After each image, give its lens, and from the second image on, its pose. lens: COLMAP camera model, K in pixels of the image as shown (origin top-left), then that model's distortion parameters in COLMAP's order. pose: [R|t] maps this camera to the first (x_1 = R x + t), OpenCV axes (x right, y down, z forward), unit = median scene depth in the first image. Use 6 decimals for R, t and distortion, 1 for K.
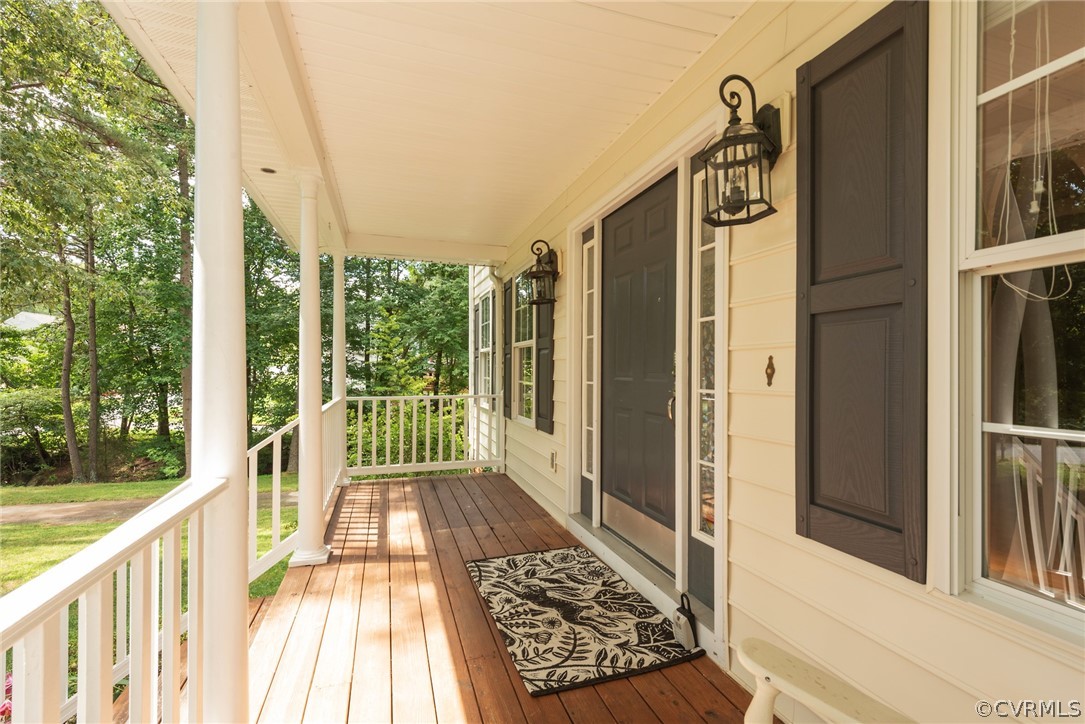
lens RADIAL K [[466.7, 0, 536.0], [0, 466.7, 367.1], [0, 0, 1]] dist [0.000752, 0.000038]
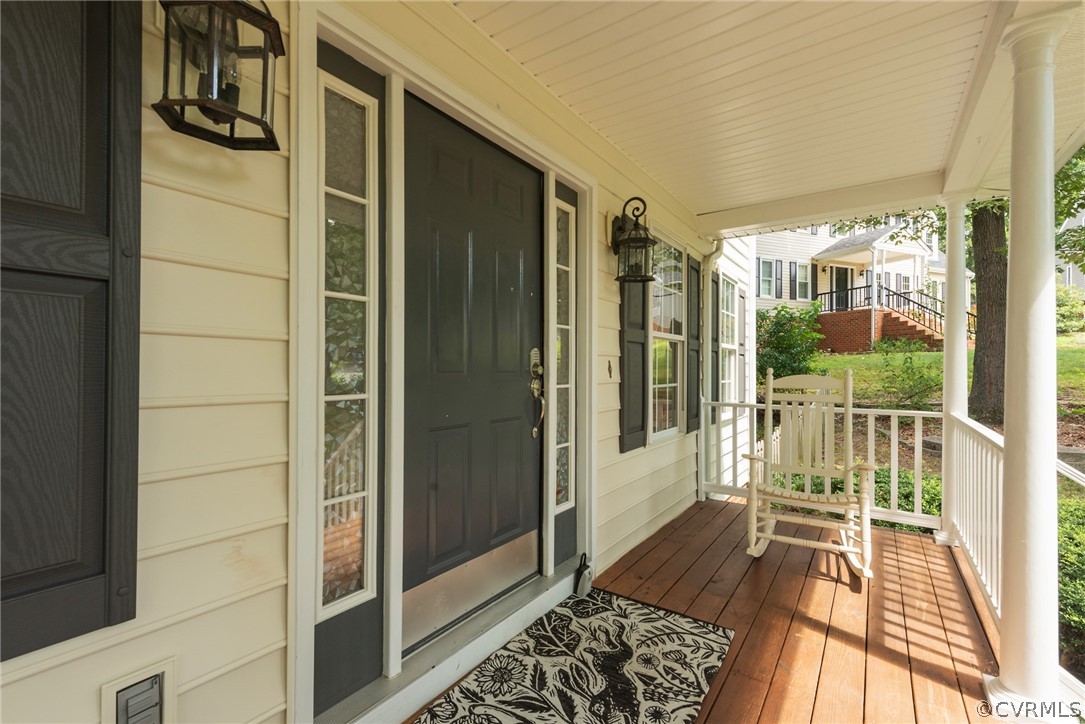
lens RADIAL K [[466.7, 0, 536.0], [0, 466.7, 367.1], [0, 0, 1]] dist [0.000752, 0.000038]
pose [[-0.592841, -0.000910, 0.805319, -0.544163], [-0.006330, 0.999974, -0.003529, 0.006590], [-0.805294, -0.007190, -0.592831, 1.695066]]
